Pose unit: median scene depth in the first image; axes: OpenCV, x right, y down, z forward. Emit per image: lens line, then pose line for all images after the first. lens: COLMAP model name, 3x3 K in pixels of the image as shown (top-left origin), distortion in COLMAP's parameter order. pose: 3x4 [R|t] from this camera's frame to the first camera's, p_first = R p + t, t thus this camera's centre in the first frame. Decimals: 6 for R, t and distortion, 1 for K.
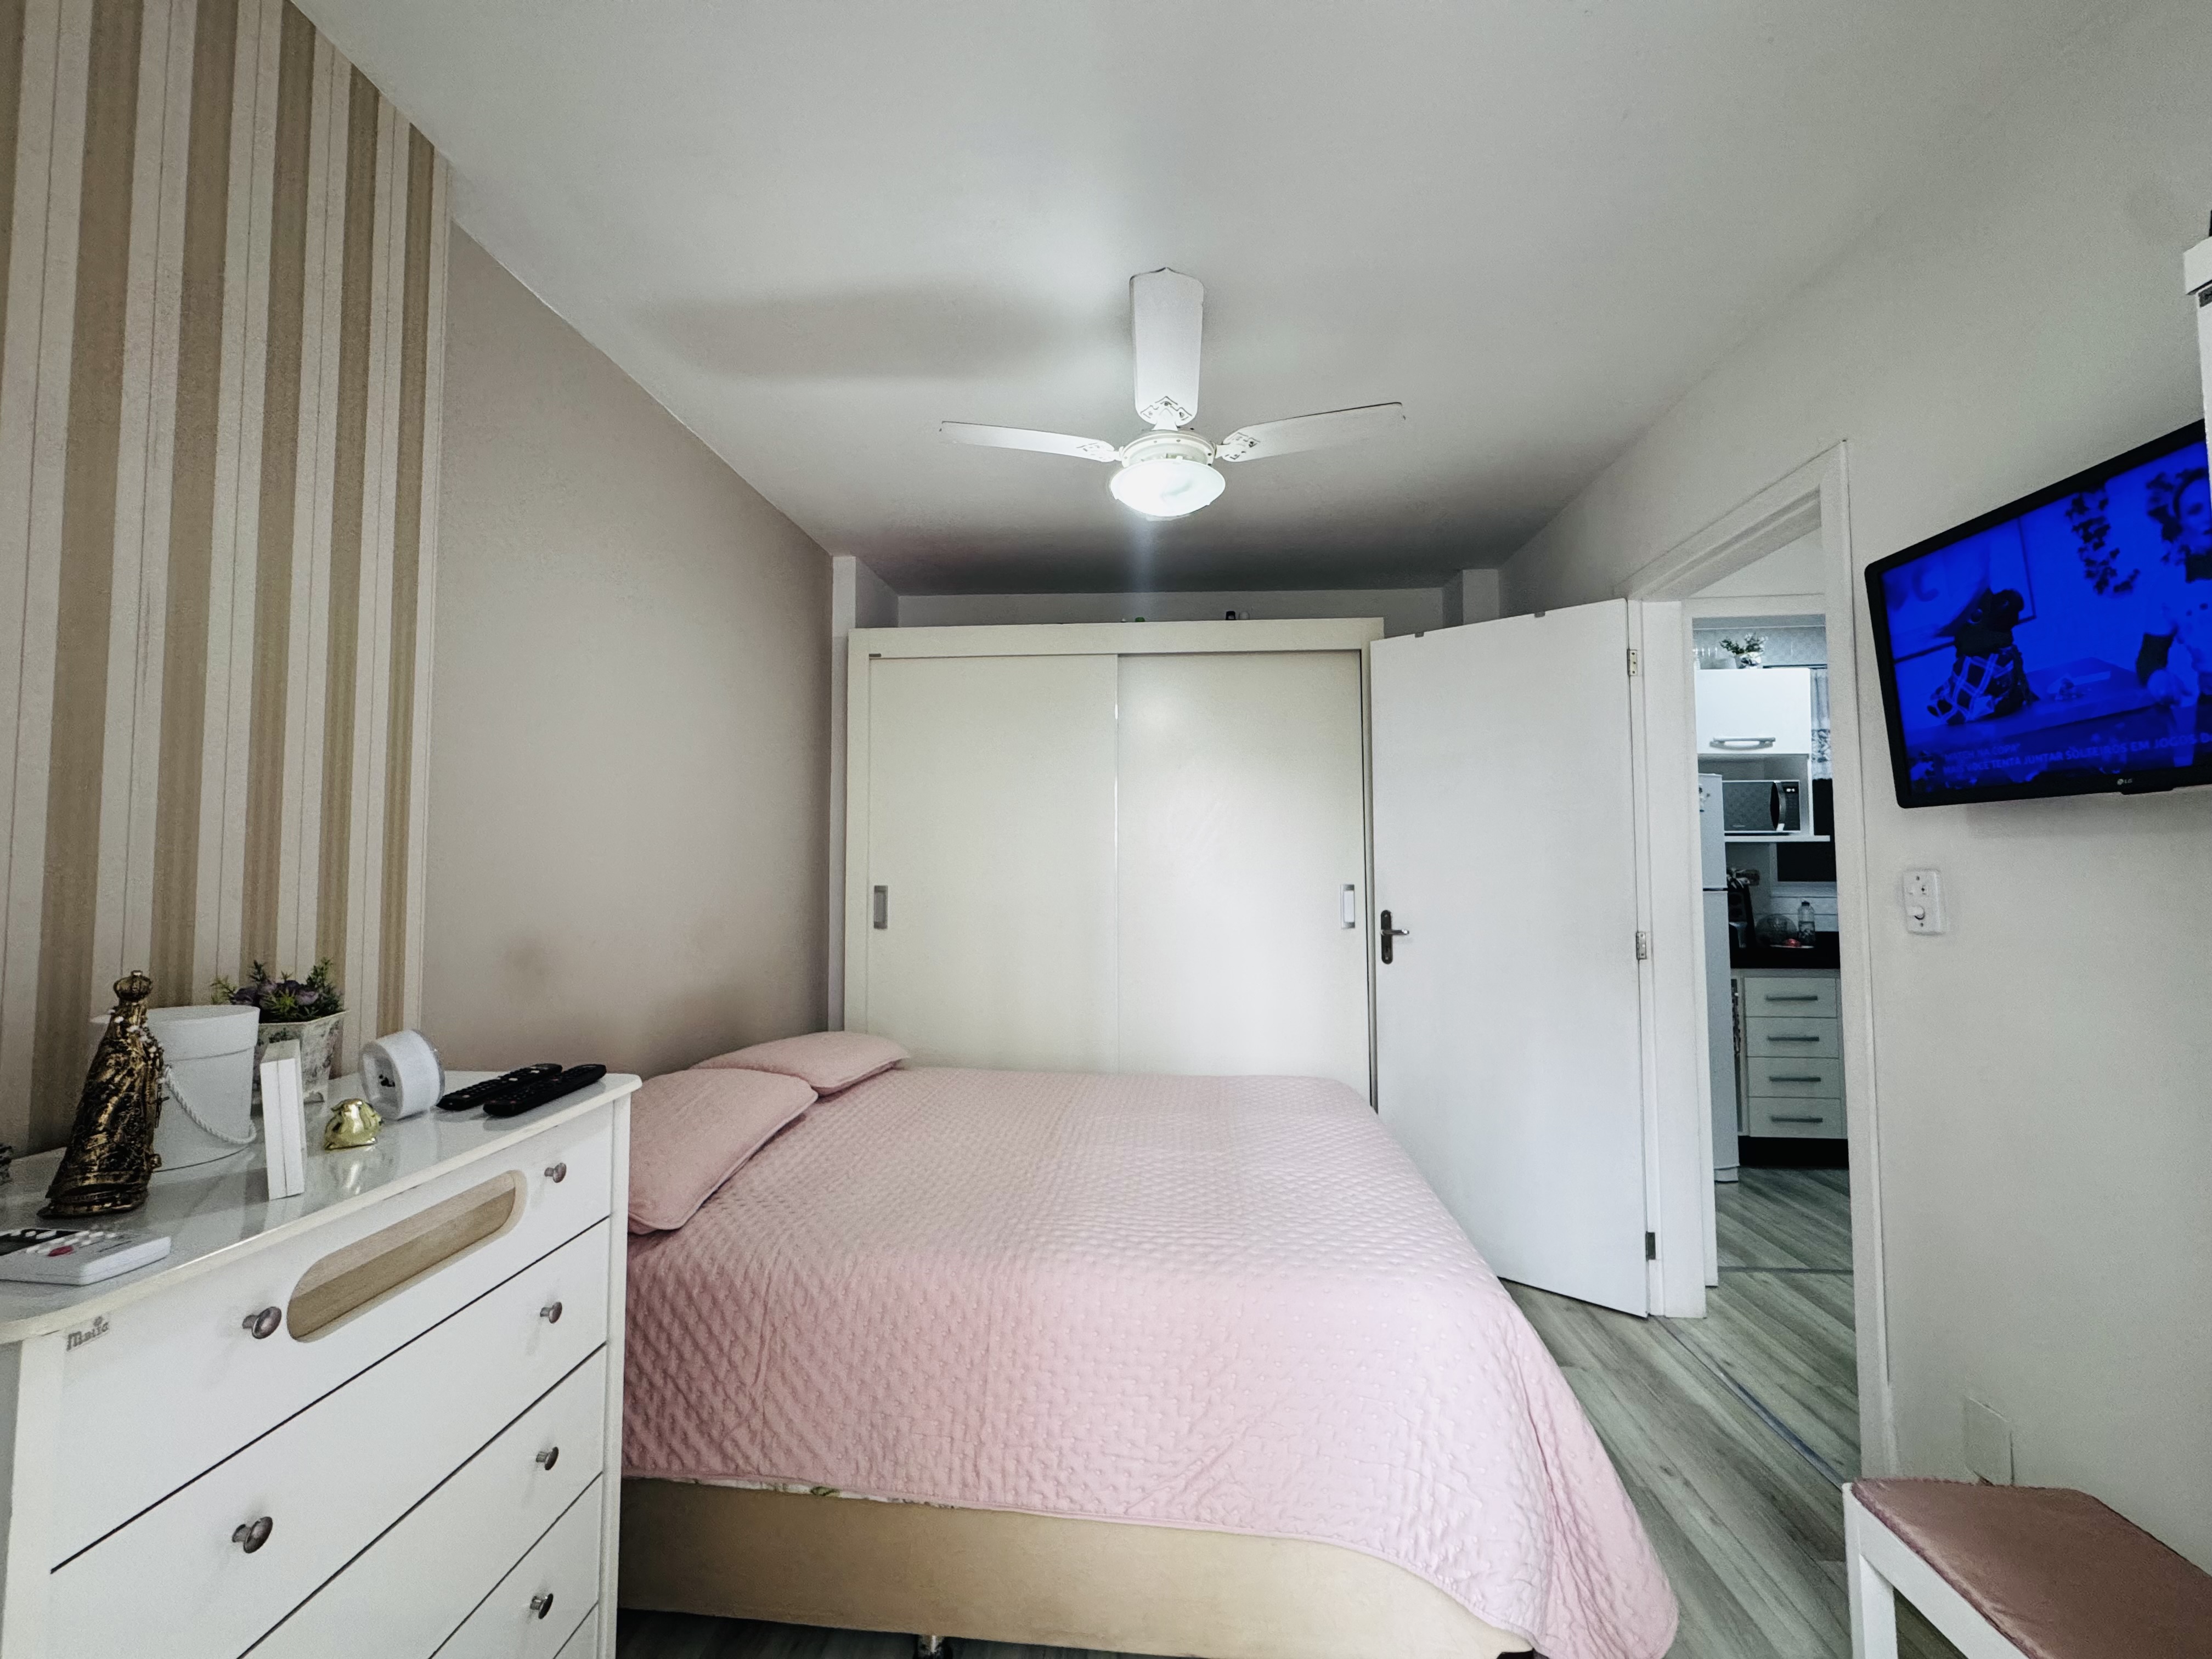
lens RADIAL K [[875.2, 0, 1101.4], [0, 875.2, 826.1], [0, 0, 1]] dist [-0.002248, 0.000052]
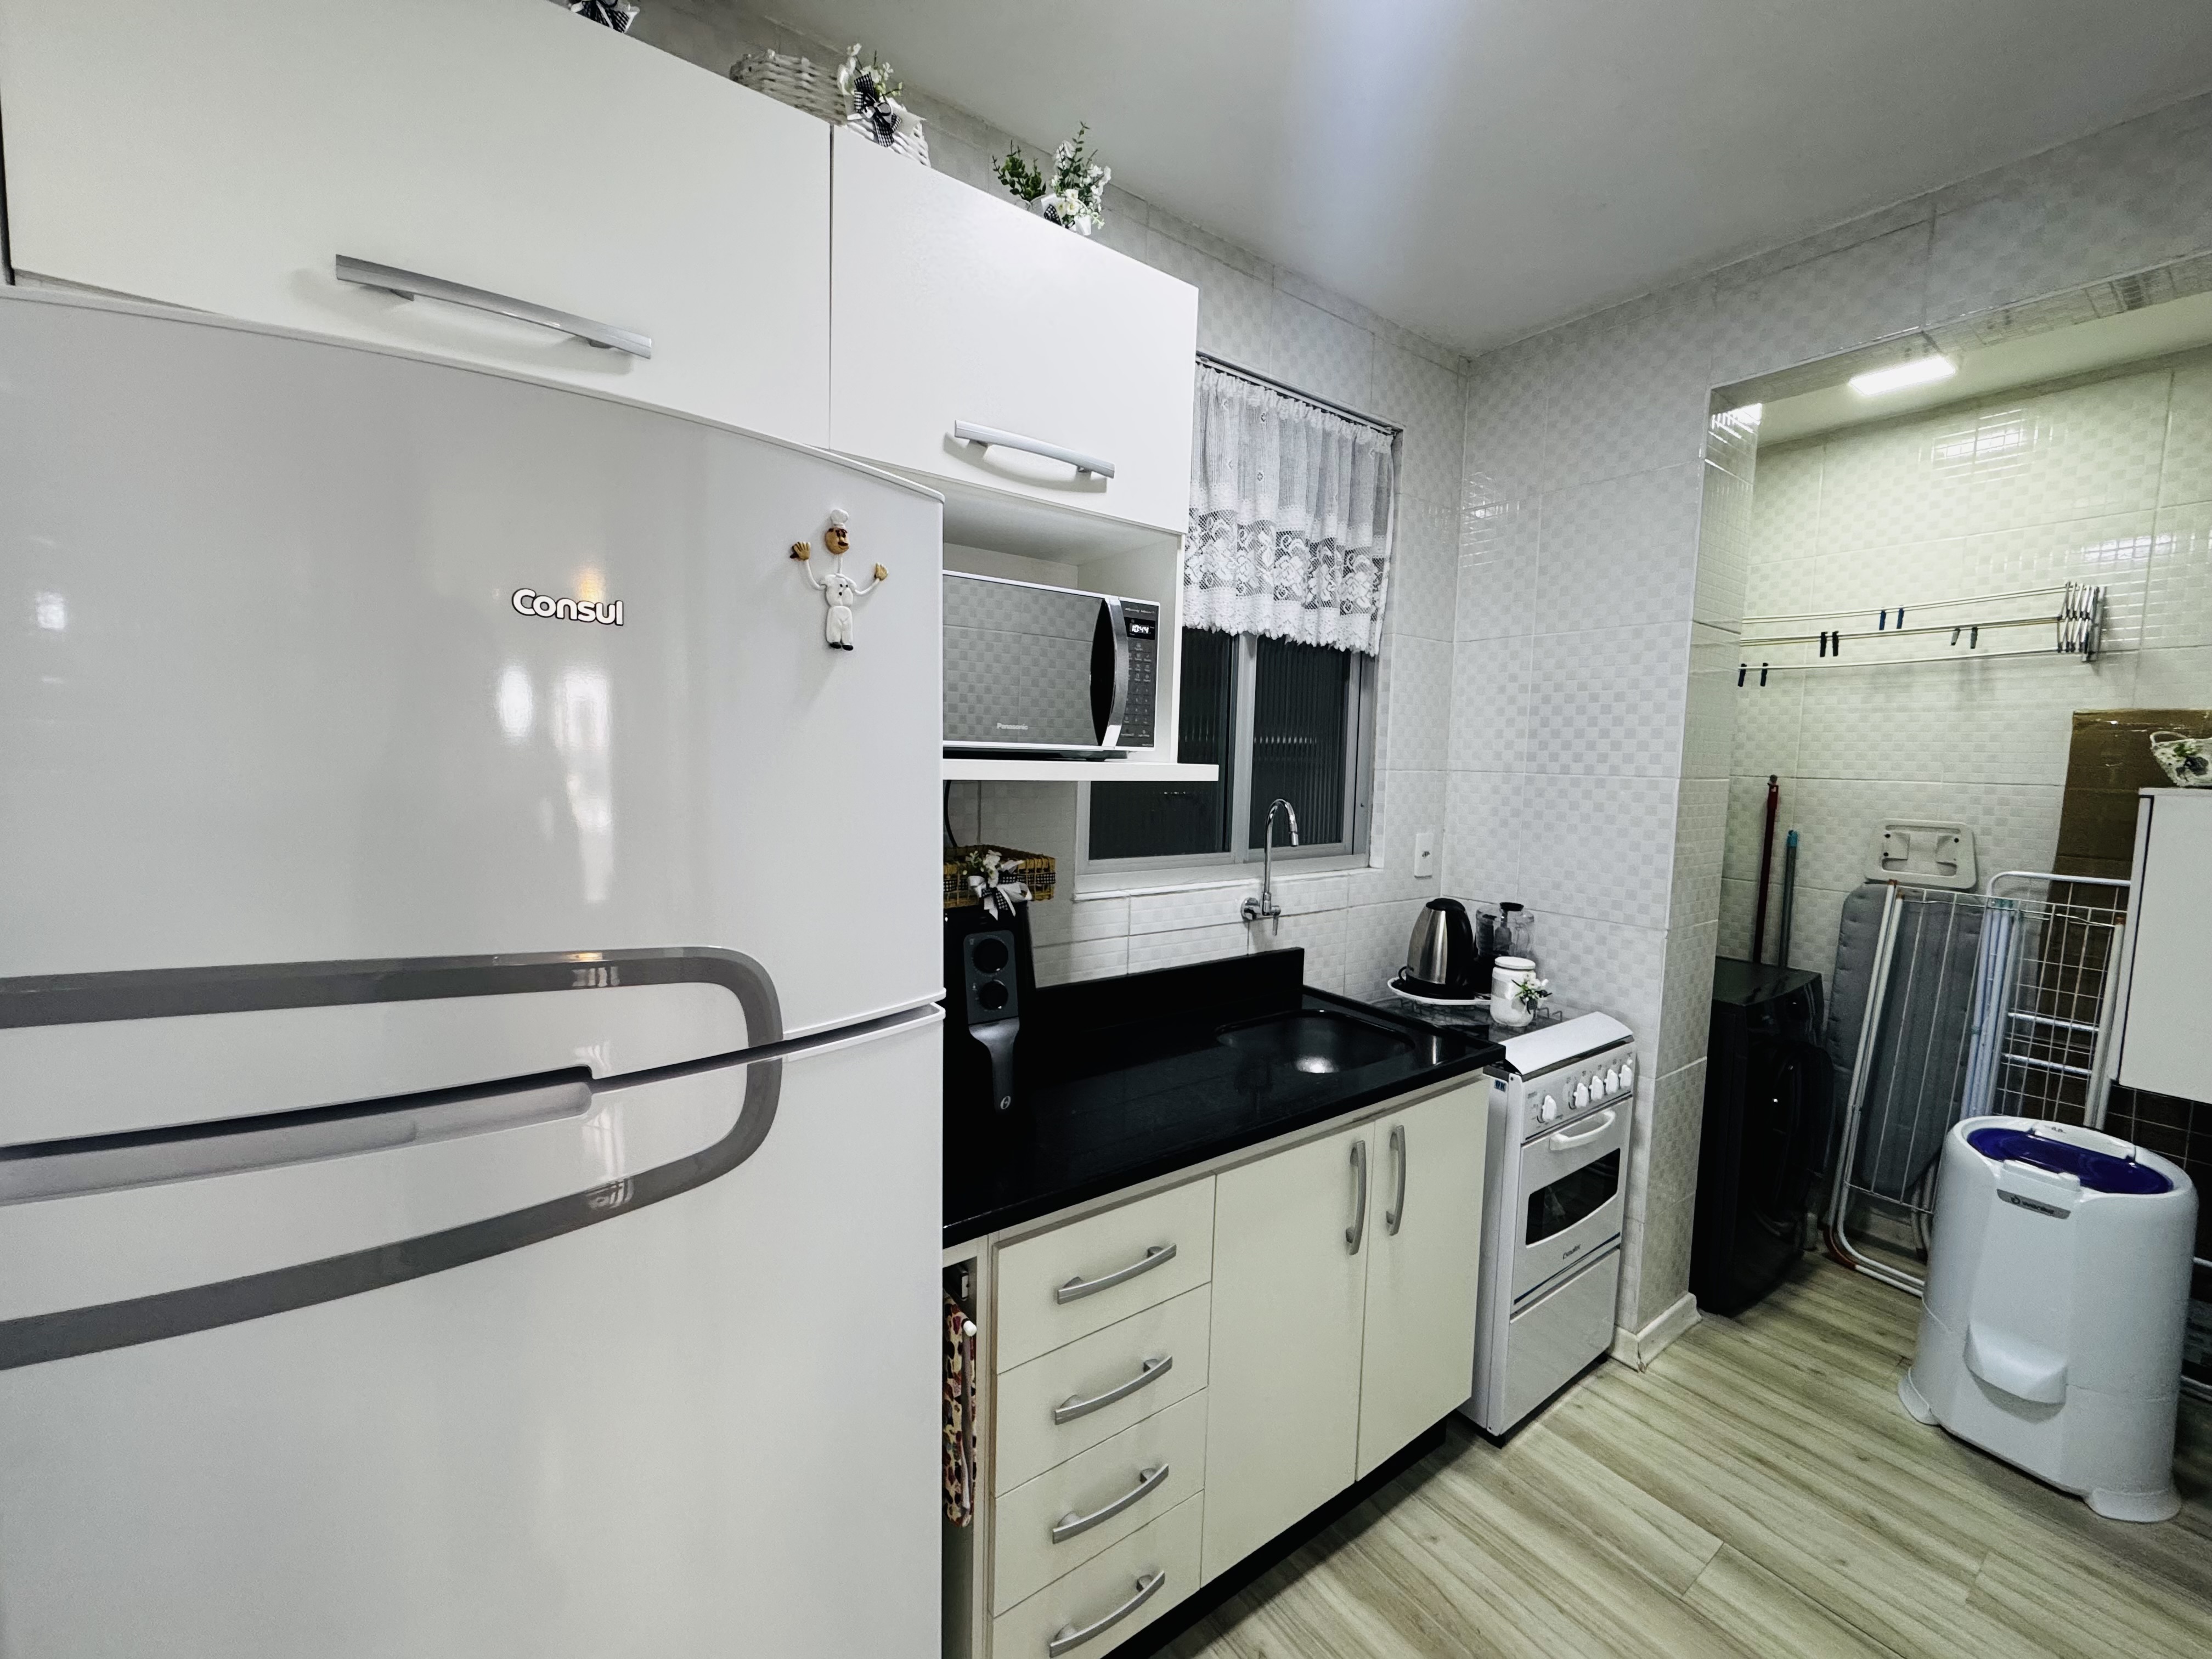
lens RADIAL K [[875.2, 0, 1101.4], [0, 875.2, 826.1], [0, 0, 1]] dist [-0.002248, 0.000052]
pose [[0.764959, -0.031395, 0.643314, 1.071064], [-0.056271, 0.991734, 0.115310, -0.005909], [-0.641617, -0.124407, 0.756869, 1.432386]]
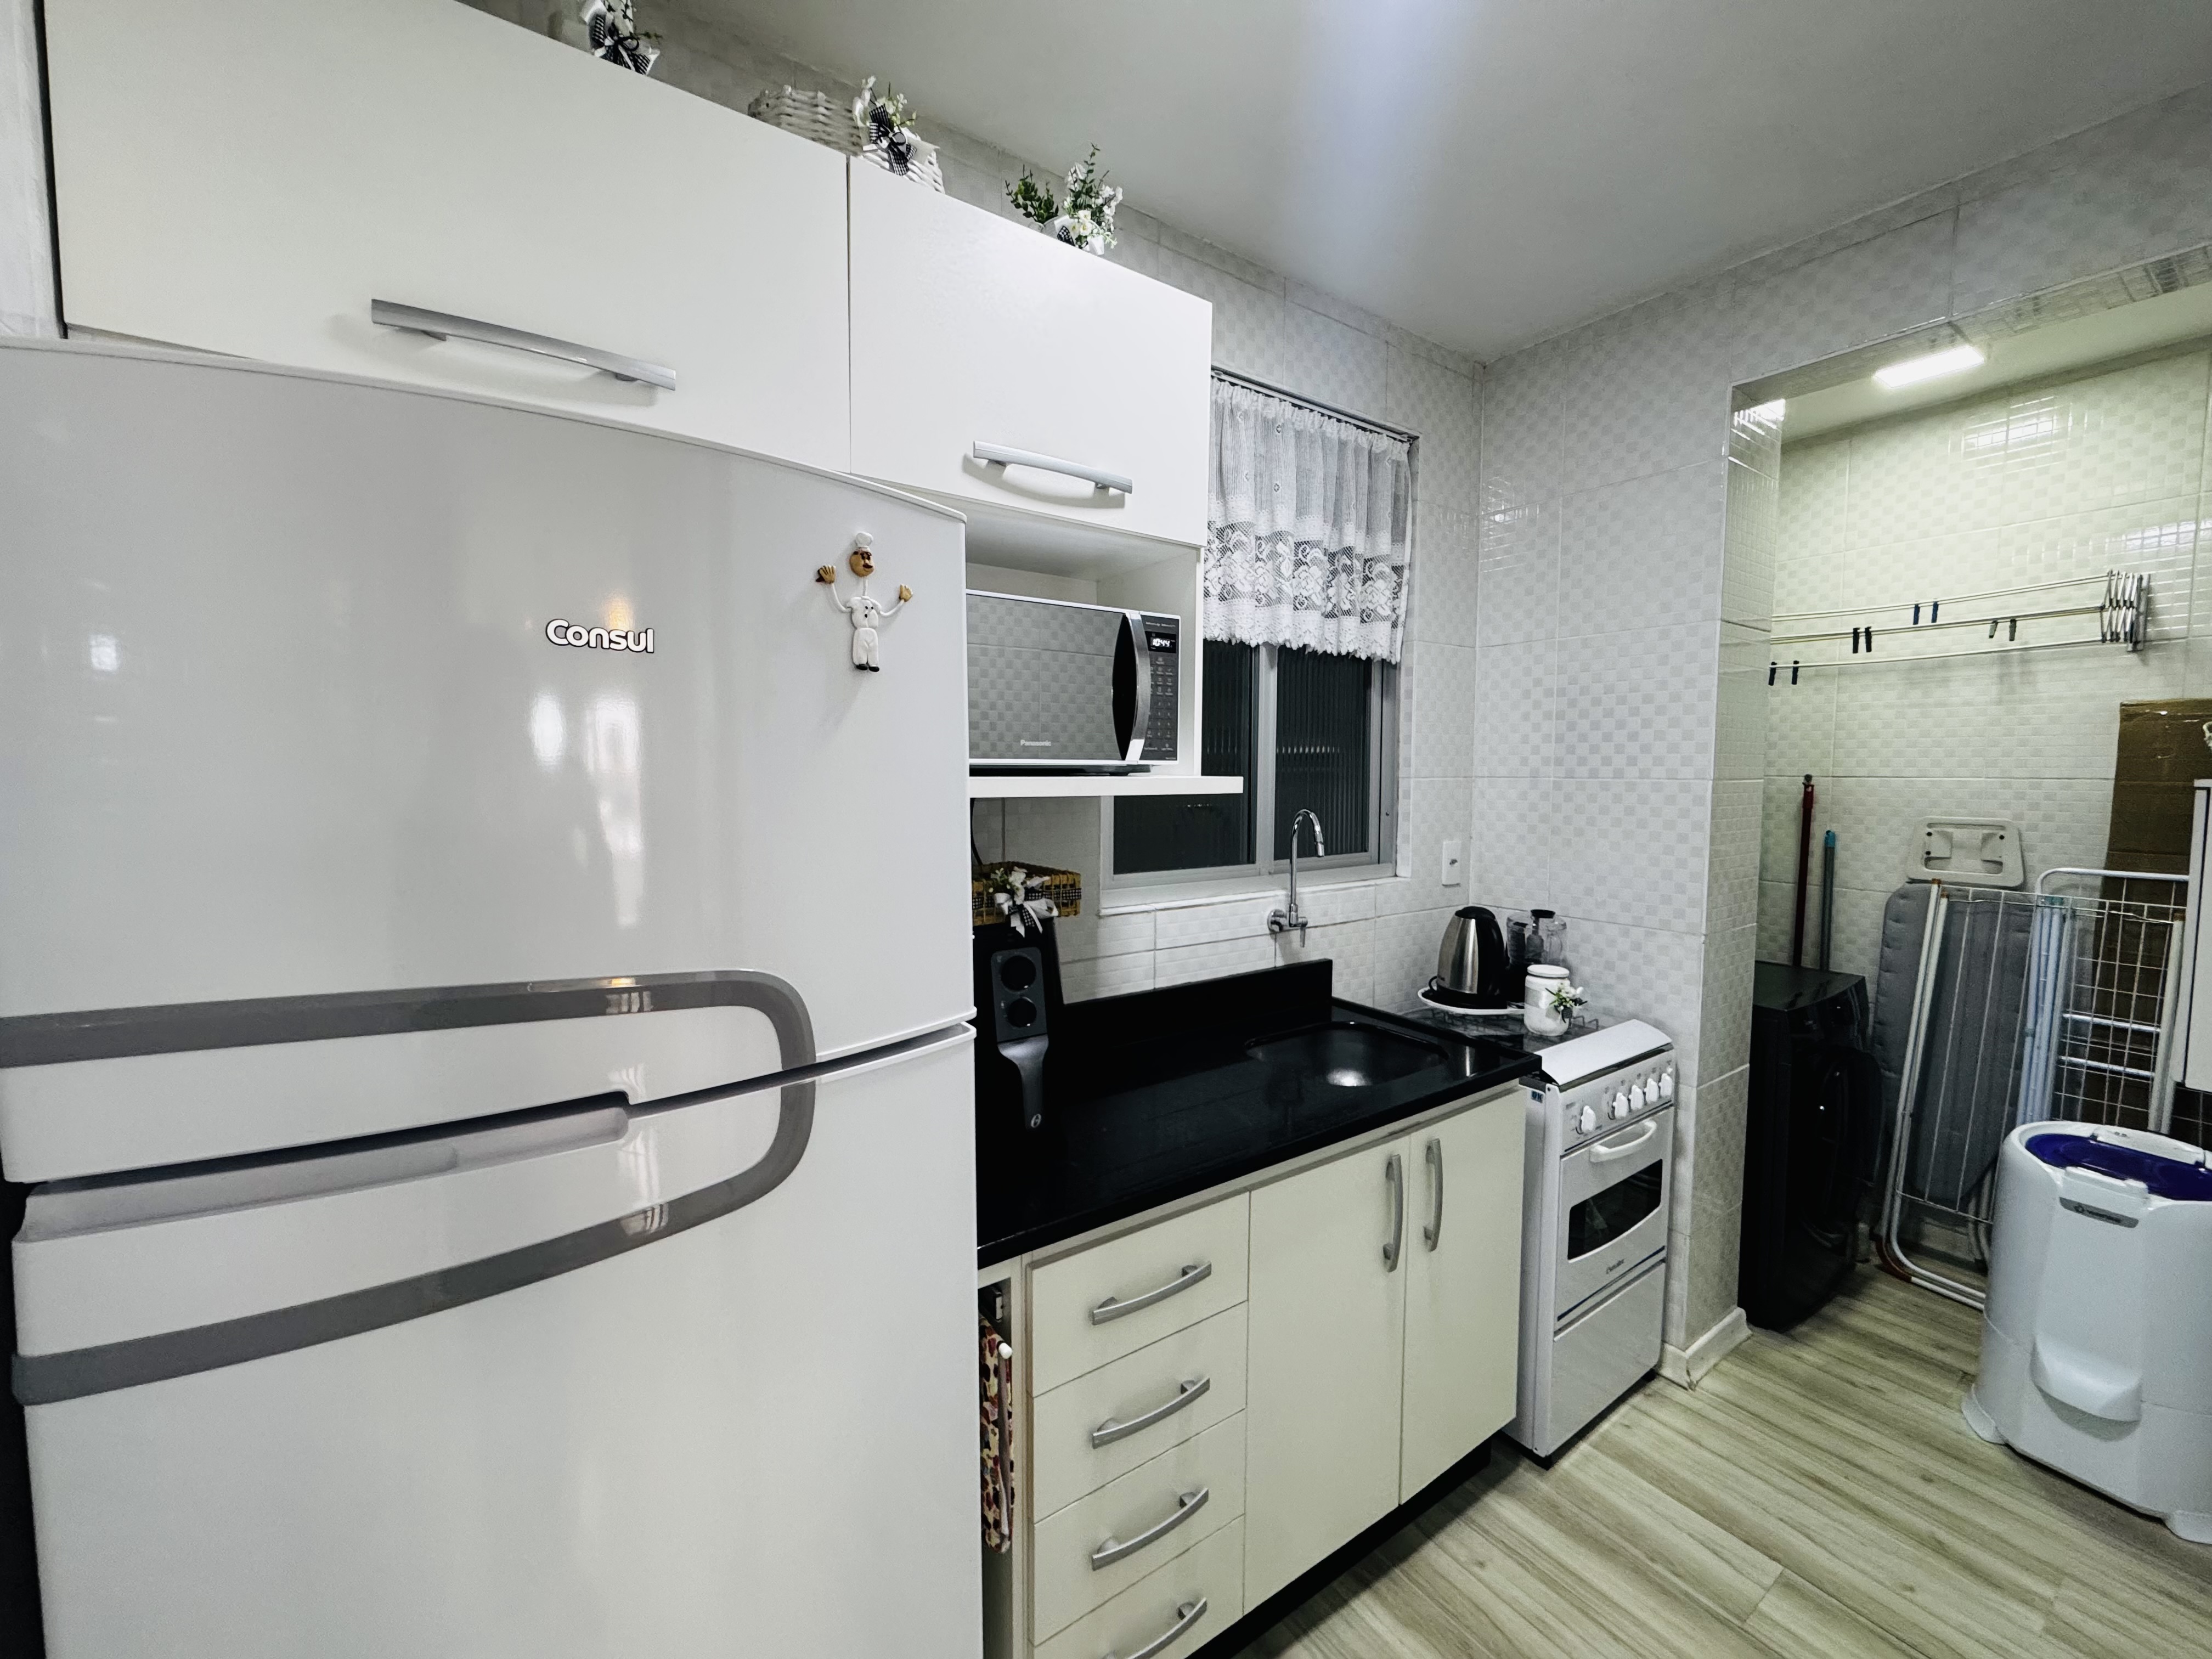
lens RADIAL K [[875.2, 0, 1101.4], [0, 875.2, 826.1], [0, 0, 1]] dist [-0.002248, 0.000052]
pose [[0.779334, -0.036998, 0.625516, 1.069766], [-0.033768, 0.994325, 0.100884, -0.006423], [-0.625699, -0.099745, 0.773661, 1.435776]]
